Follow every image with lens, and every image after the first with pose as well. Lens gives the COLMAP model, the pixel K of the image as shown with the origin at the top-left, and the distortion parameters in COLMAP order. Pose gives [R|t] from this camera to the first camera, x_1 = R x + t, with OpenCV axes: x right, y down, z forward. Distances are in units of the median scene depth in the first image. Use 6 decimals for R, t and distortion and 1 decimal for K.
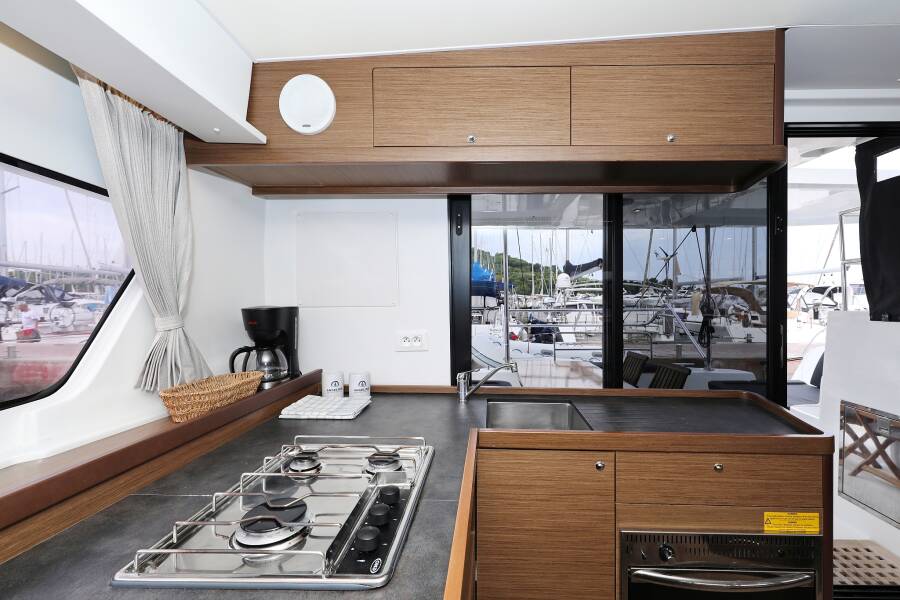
lens RADIAL K [[386.0, 0, 472.7], [0, 386.0, 296.7], [0, 0, 1]] dist [-0.000369, -0.000095]
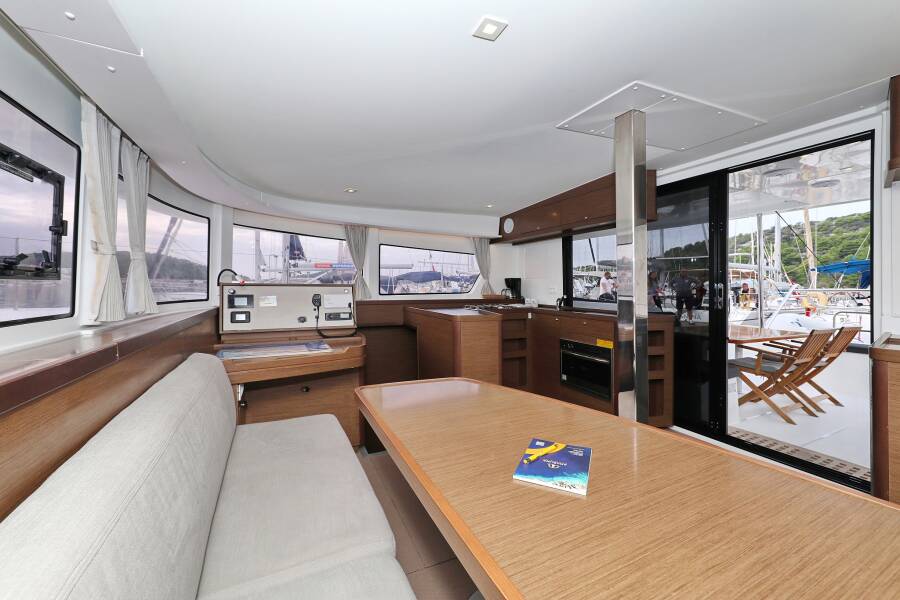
lens RADIAL K [[343.8, 0, 450.0], [0, 343.8, 300.0], [0, 0, 1]] dist [0.000047, -0.000022]
pose [[0.479524, 0.030093, -0.877013, 2.203878], [0.007282, 0.999241, 0.038269, 0.112905], [0.877499, -0.024737, 0.478941, -1.144259]]
